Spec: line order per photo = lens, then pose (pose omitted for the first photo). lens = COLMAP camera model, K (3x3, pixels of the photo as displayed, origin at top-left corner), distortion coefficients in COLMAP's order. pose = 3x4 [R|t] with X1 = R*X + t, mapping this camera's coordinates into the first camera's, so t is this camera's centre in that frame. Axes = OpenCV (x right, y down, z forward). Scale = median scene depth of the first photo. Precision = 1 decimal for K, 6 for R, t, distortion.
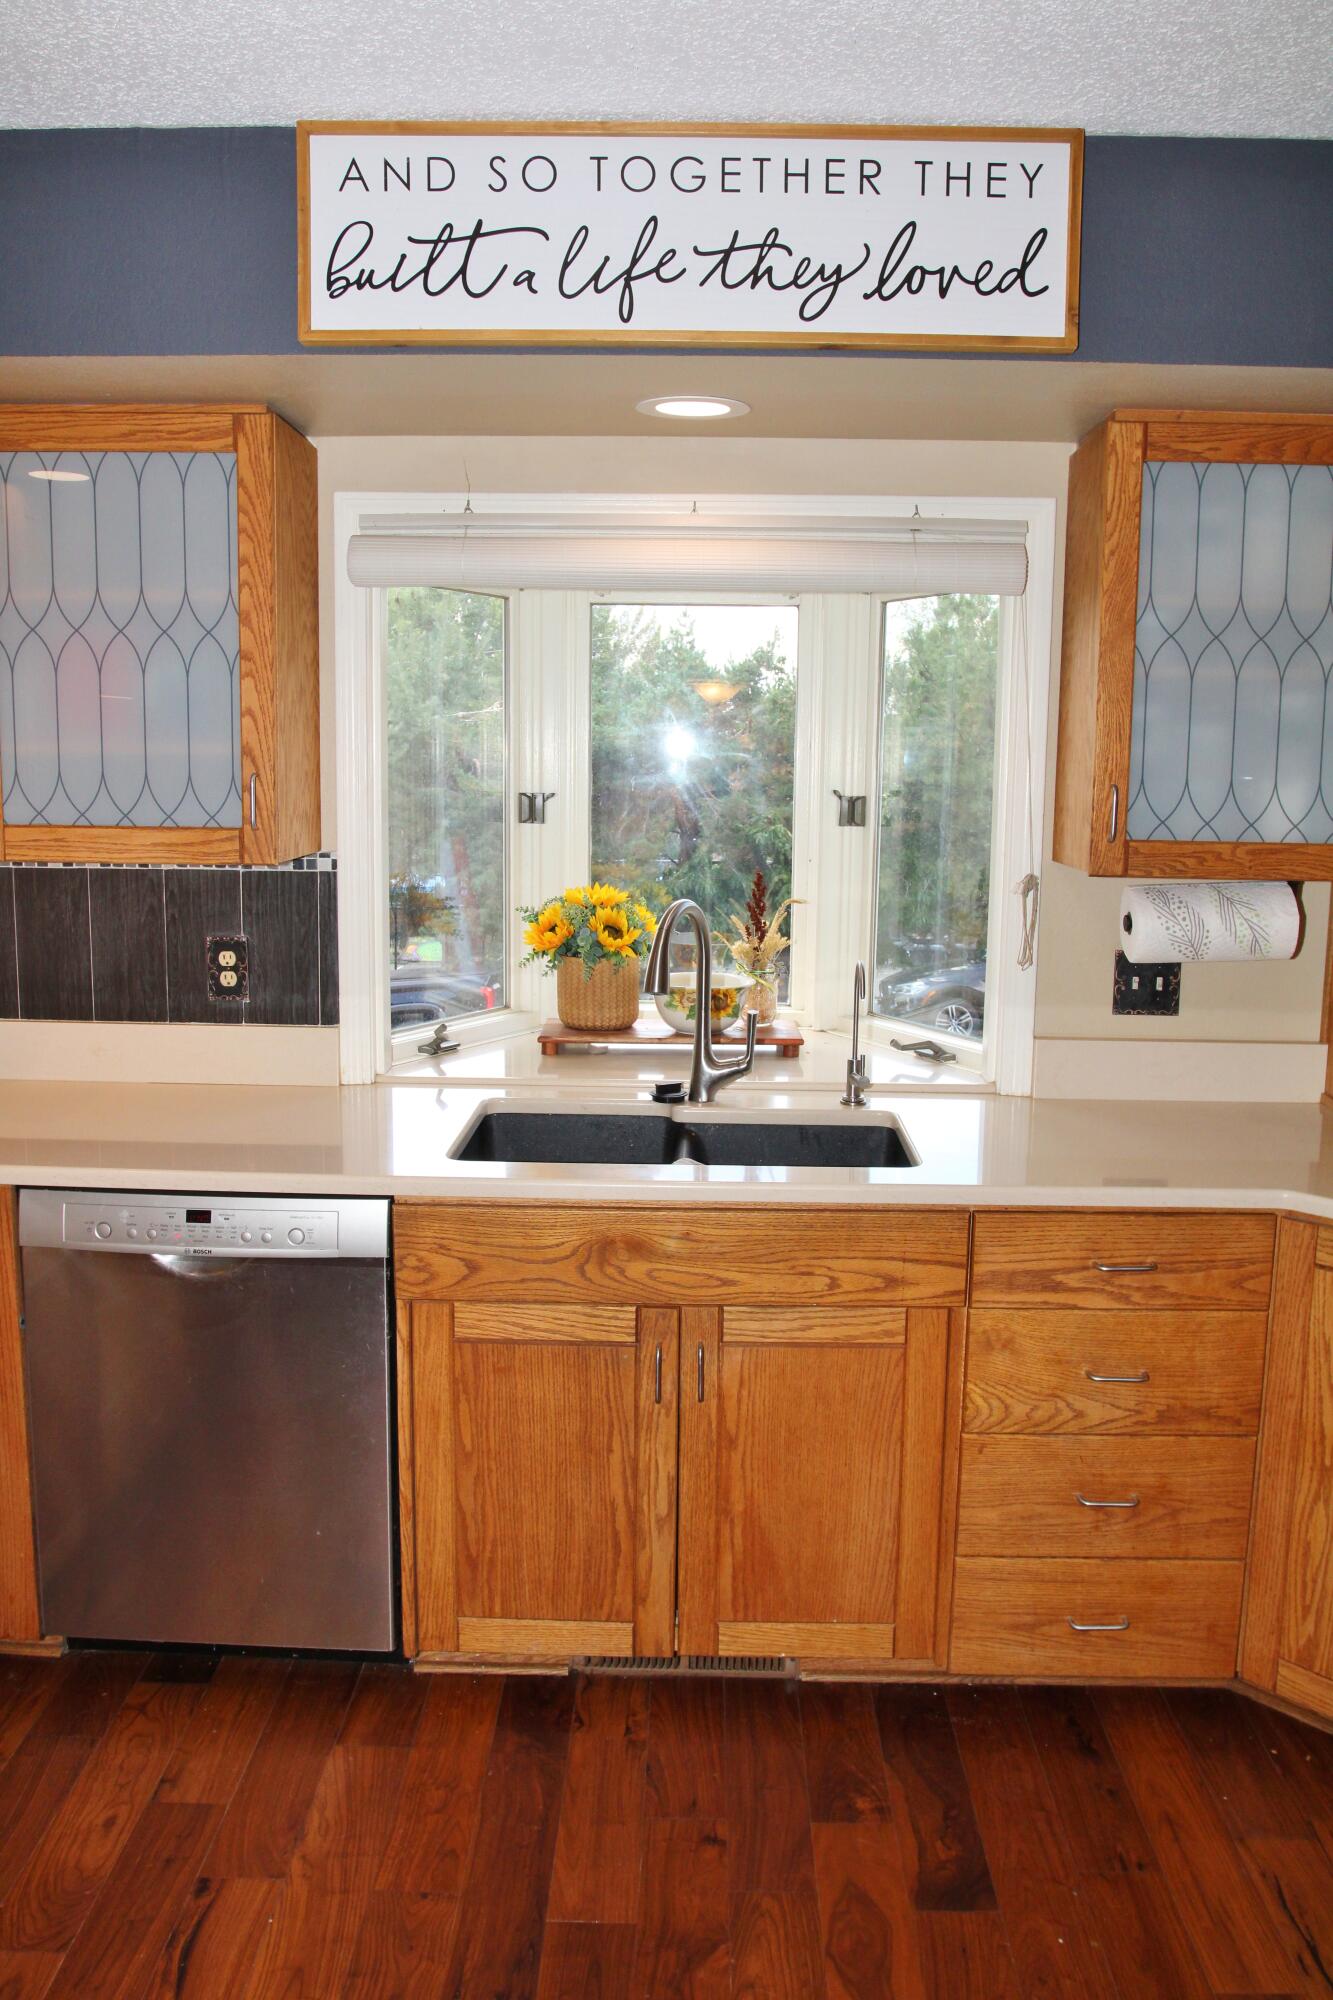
lens RADIAL K [[1626.1, 0, 682.7], [0, 1626.1, 997.7], [0, 0, 1]] dist [-0.087421, 0.058889]
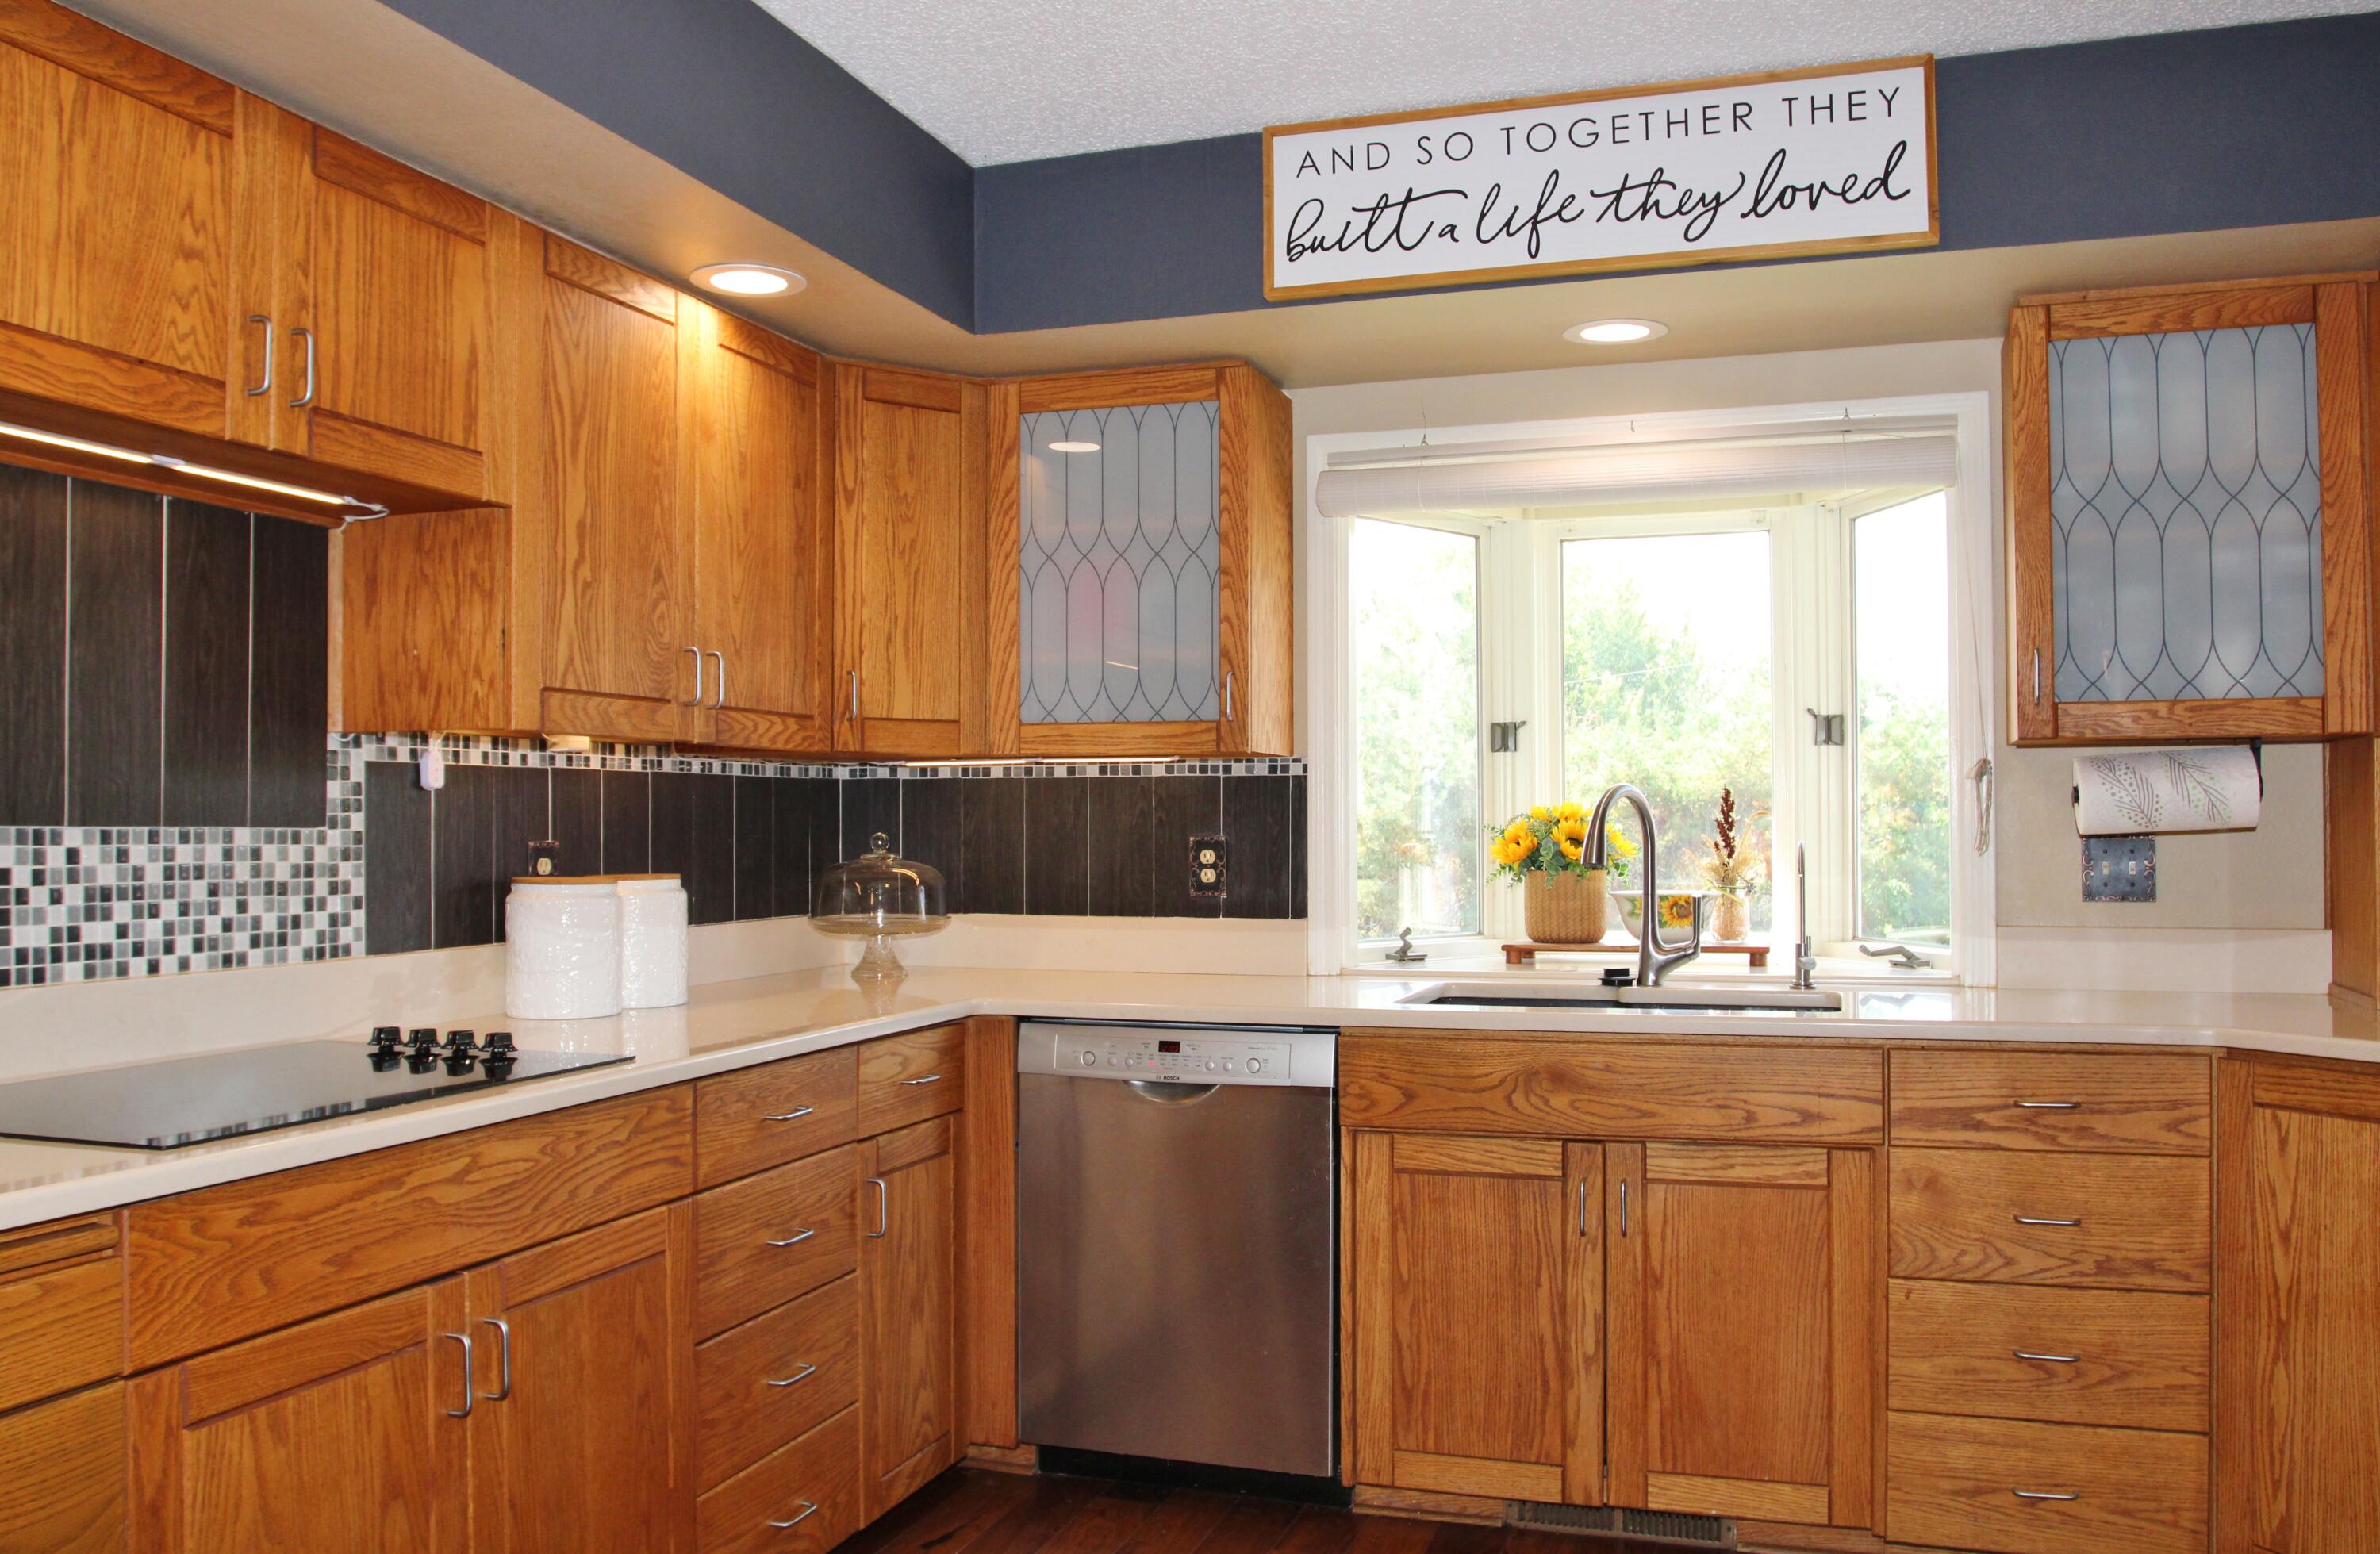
lens RADIAL K [[1965.6, 0, 1185.4], [0, 1965.6, 790.1], [0, 0, 1]] dist [-0.078392, 0.050115]
pose [[0.953031, -0.022483, -0.302038, 0.125525], [-0.029451, 0.985636, -0.166296, 0.181235], [0.301439, 0.167381, 0.938679, -0.307178]]
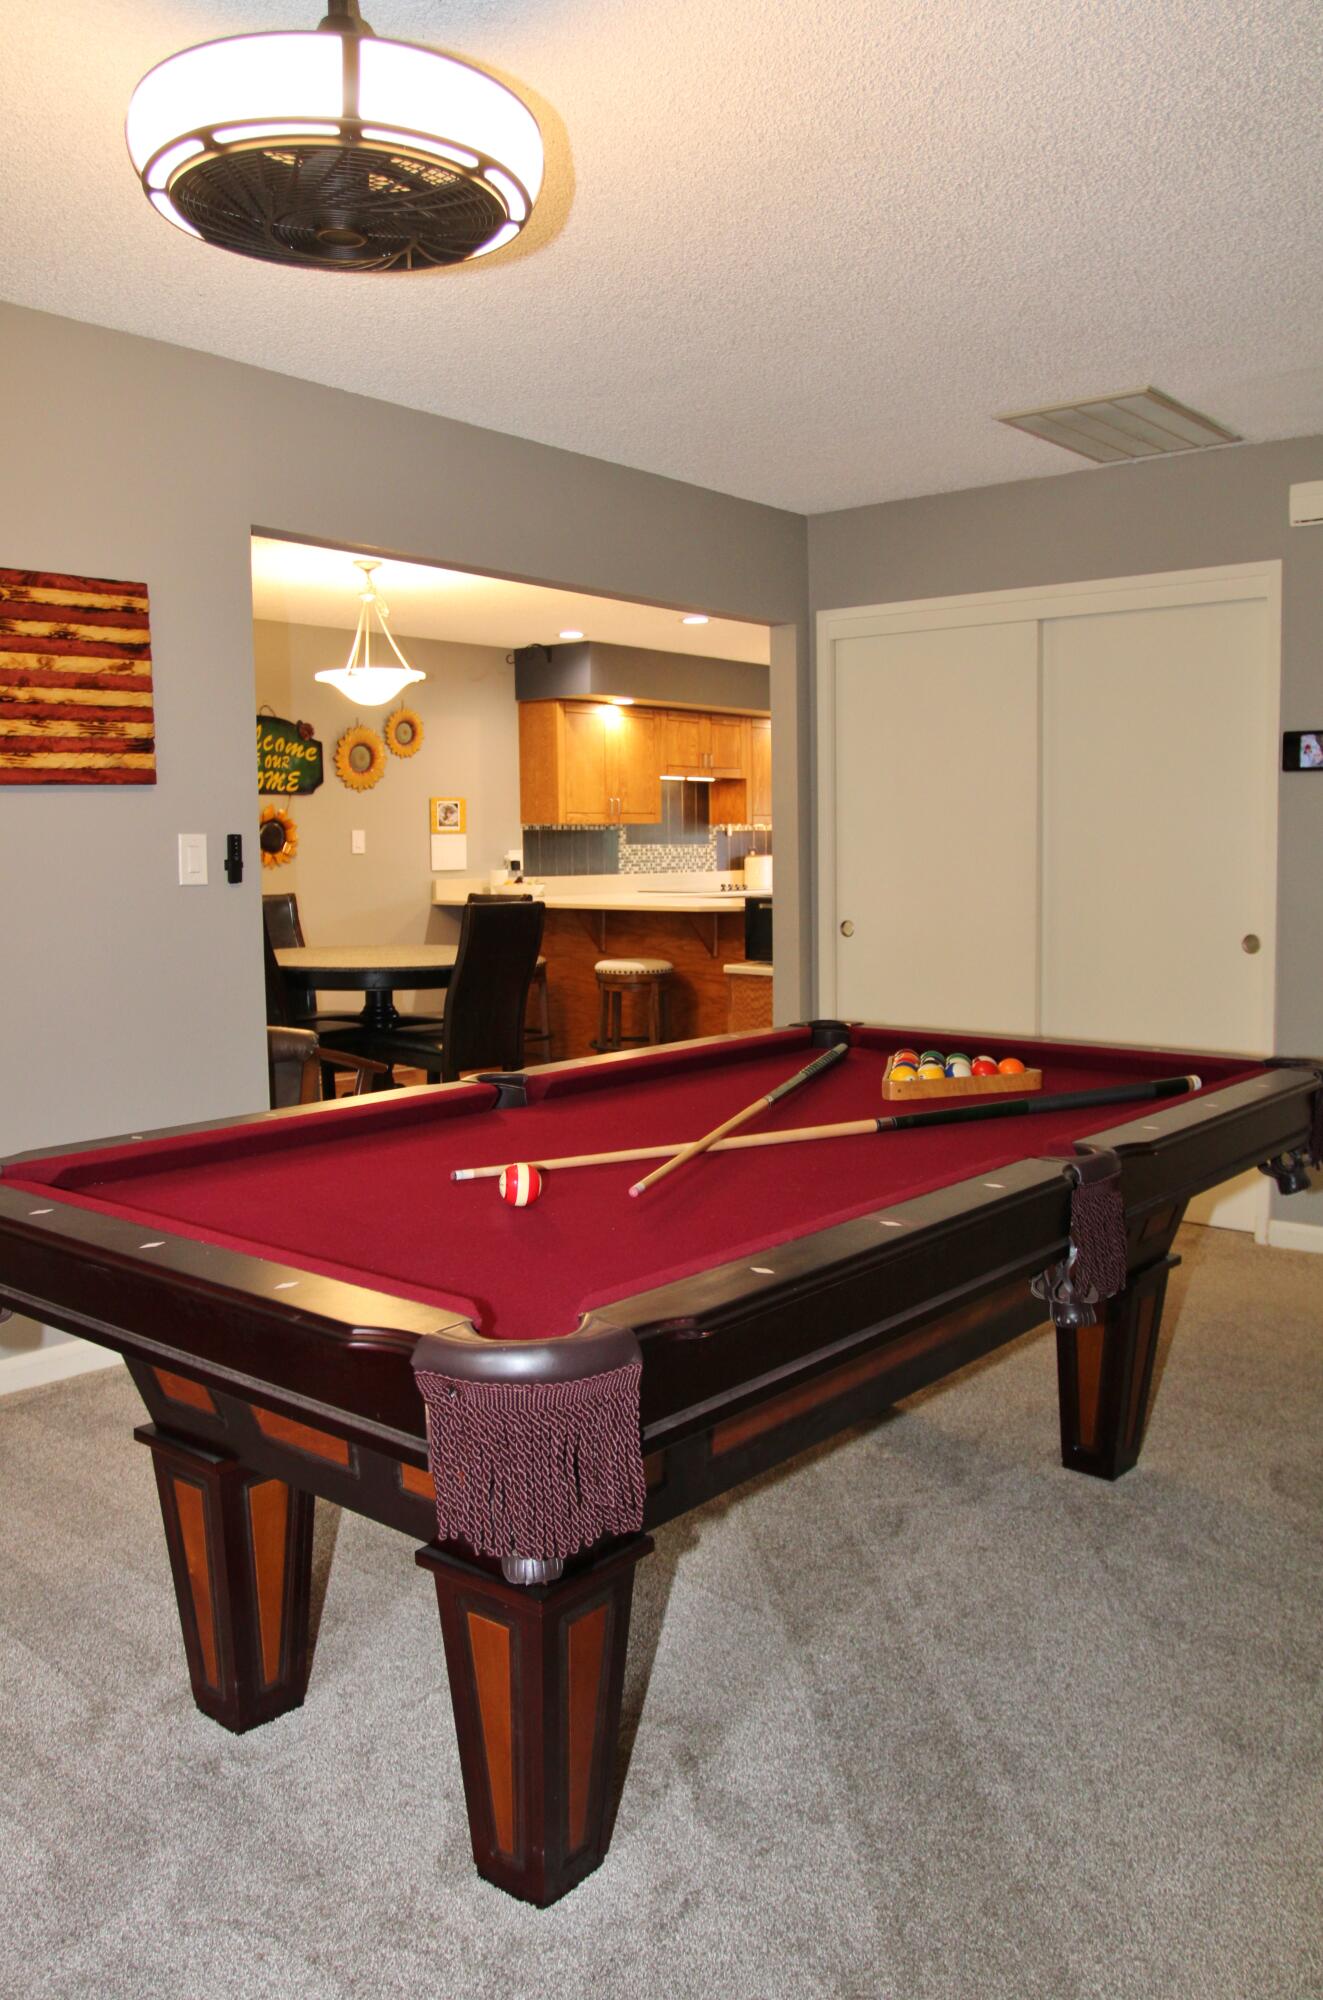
lens RADIAL K [[1581.6, 0, 676.9], [0, 1581.6, 994.7], [0, 0, 1]] dist [-0.058968, 0.000907]
pose [[0.774762, 0.048344, -0.630402, 2.003278], [-0.079819, 0.996574, -0.021673, 0.543510], [0.627194, 0.067109, 0.775966, -2.796046]]
